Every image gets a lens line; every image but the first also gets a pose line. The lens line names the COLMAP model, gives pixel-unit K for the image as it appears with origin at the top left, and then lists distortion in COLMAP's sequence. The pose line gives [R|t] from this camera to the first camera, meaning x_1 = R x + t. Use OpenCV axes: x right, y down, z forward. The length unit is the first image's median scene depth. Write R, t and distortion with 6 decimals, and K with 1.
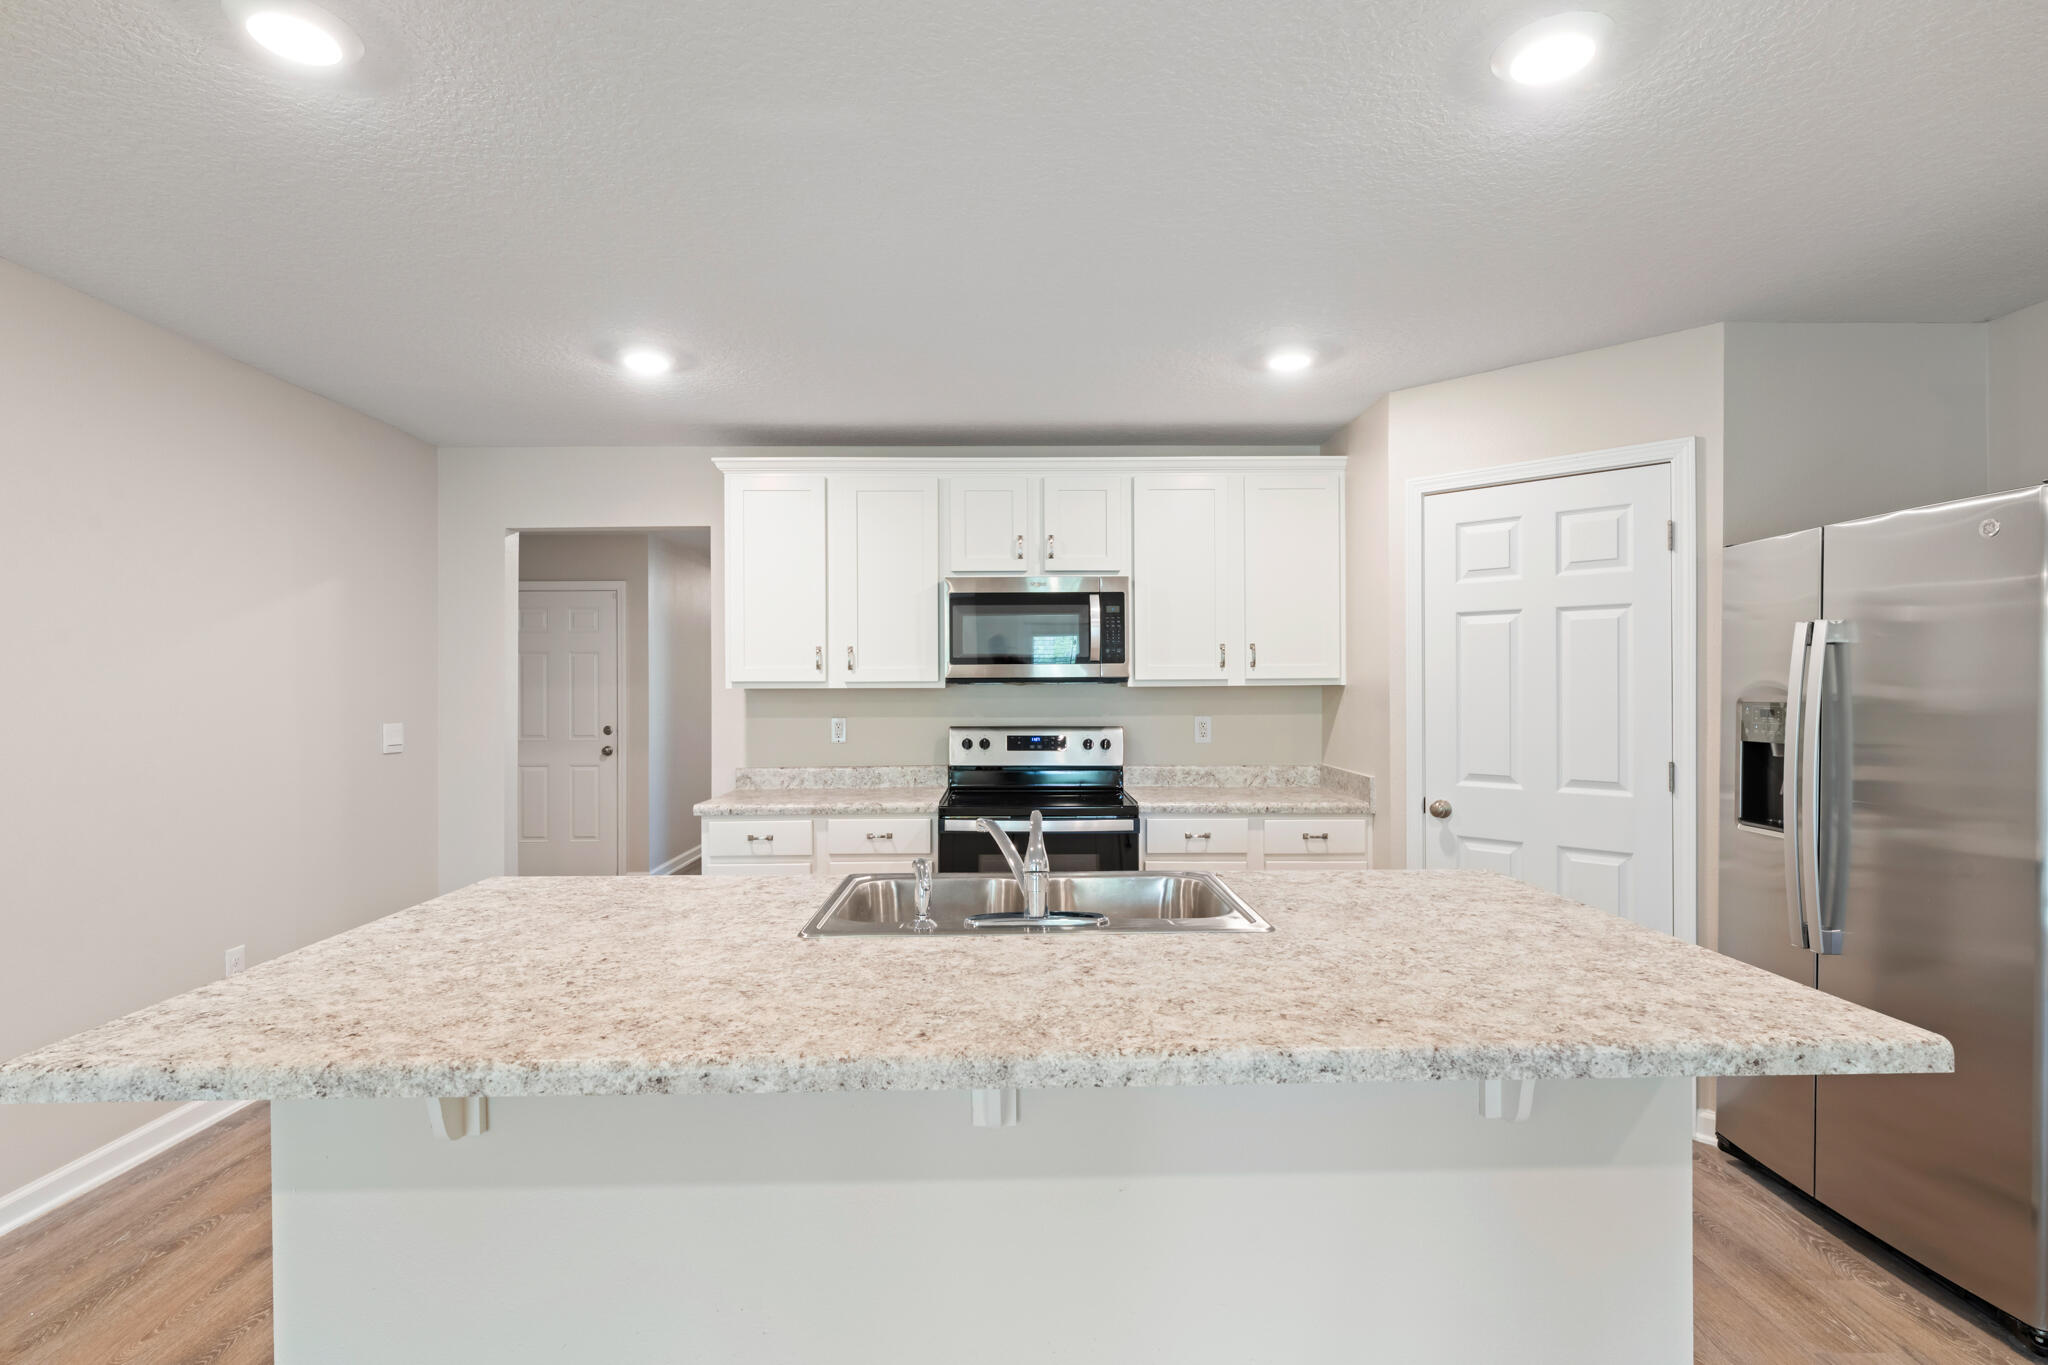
lens RADIAL K [[985.1, 0, 1024.8], [0, 985.1, 683.4], [0, 0, 1]] dist [-0.001095, -0.000222]
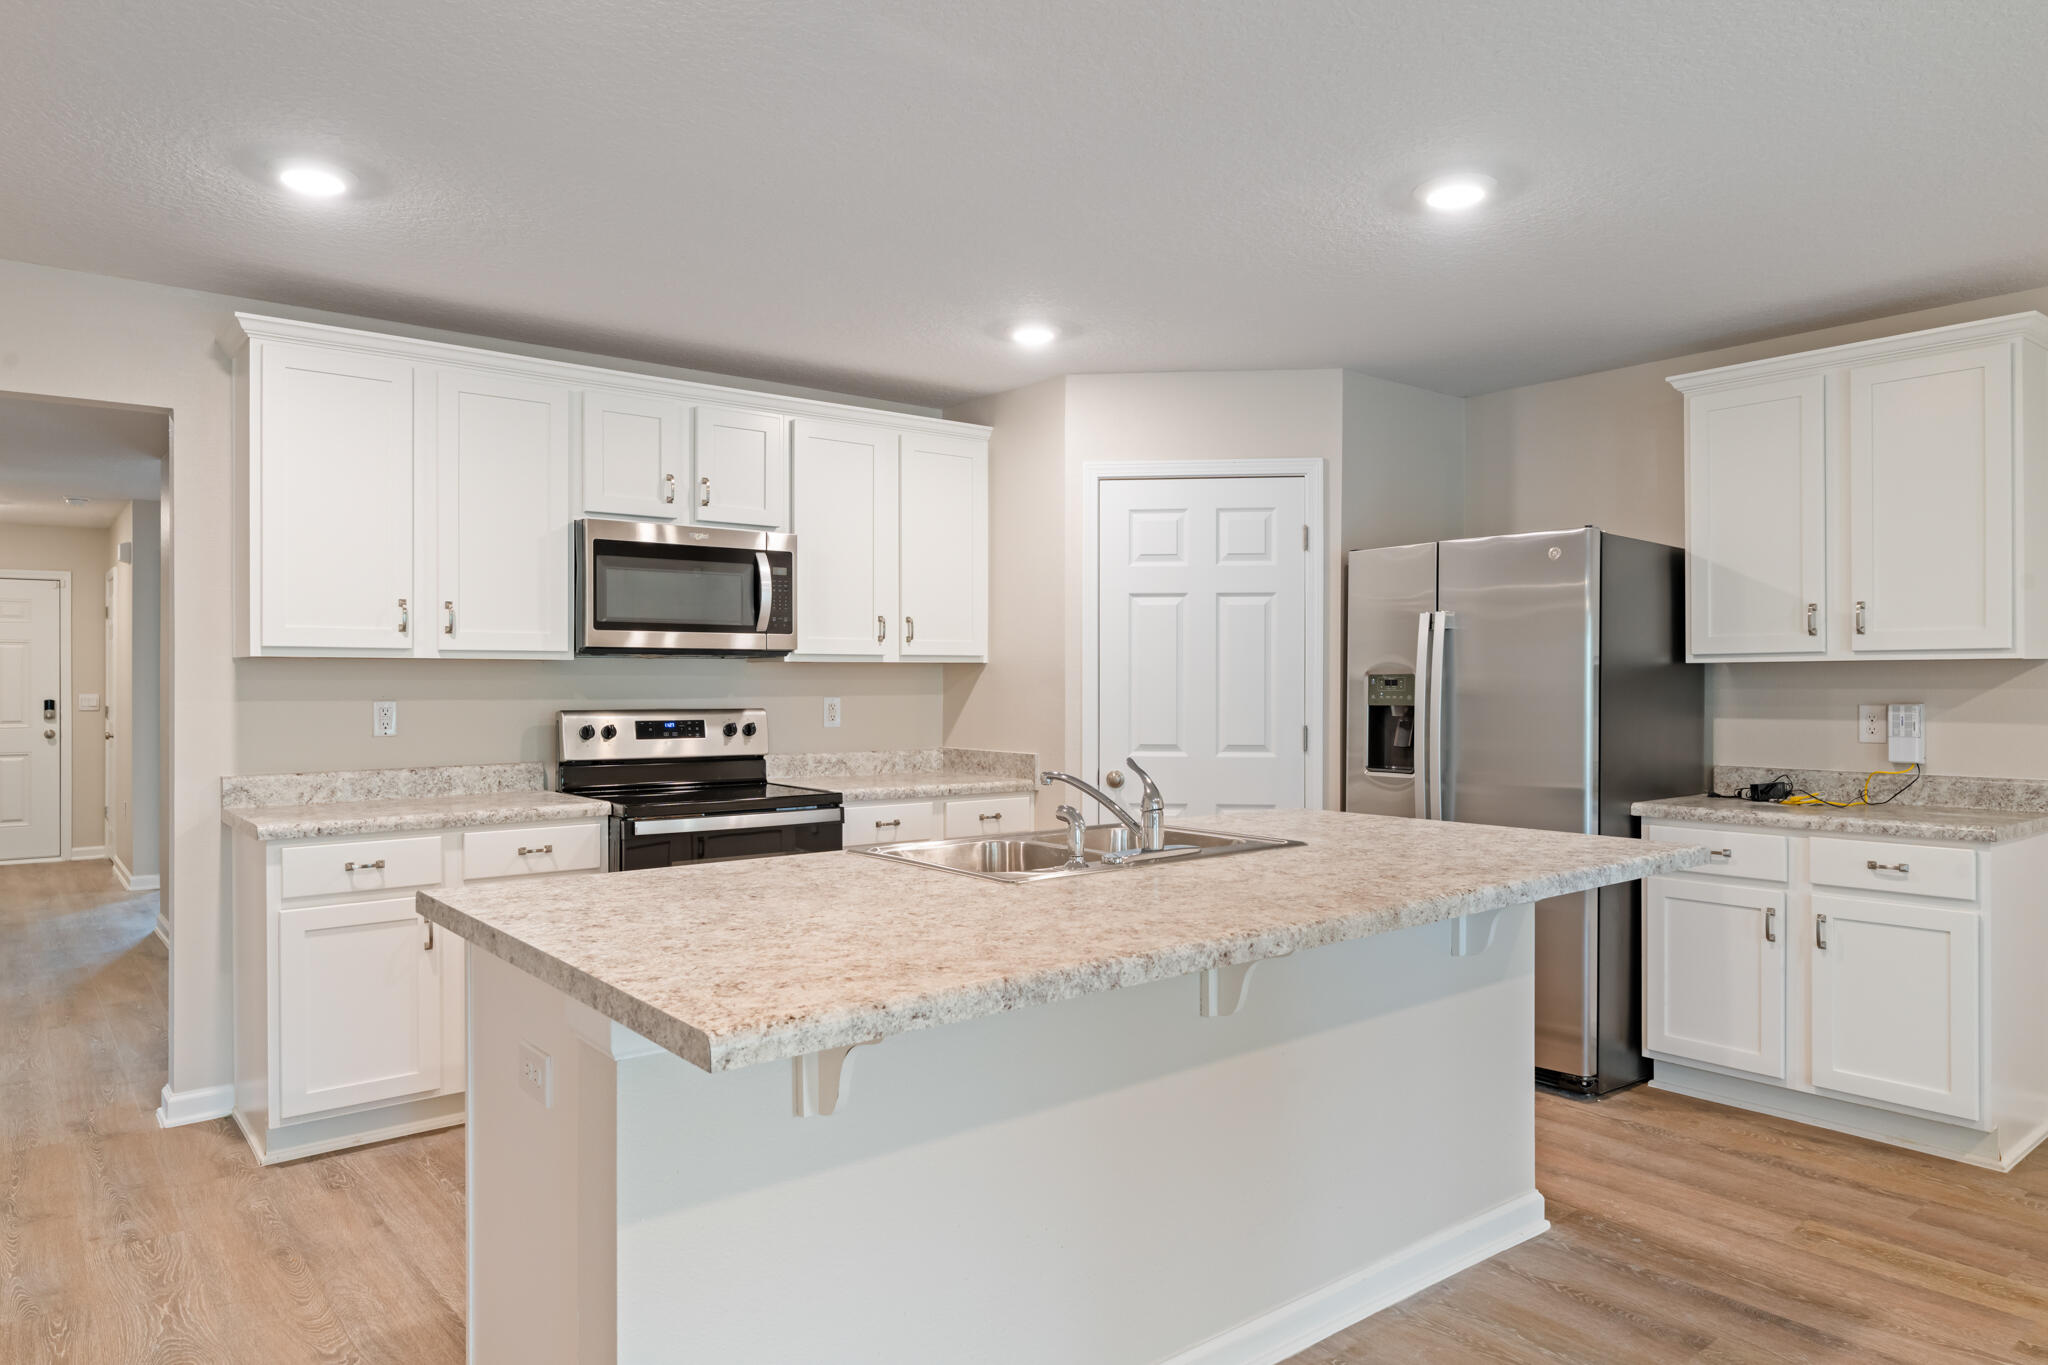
lens RADIAL K [[1292.2, 0, 1024.0], [0, 1292.2, 682.5], [0, 0, 1]] dist [-0.002033, 0.000886]
pose [[0.788413, 0.003461, 0.615137, -0.464624], [-0.004762, 0.999989, 0.000477, 0.021929], [-0.615128, -0.003305, 0.788420, -0.026784]]
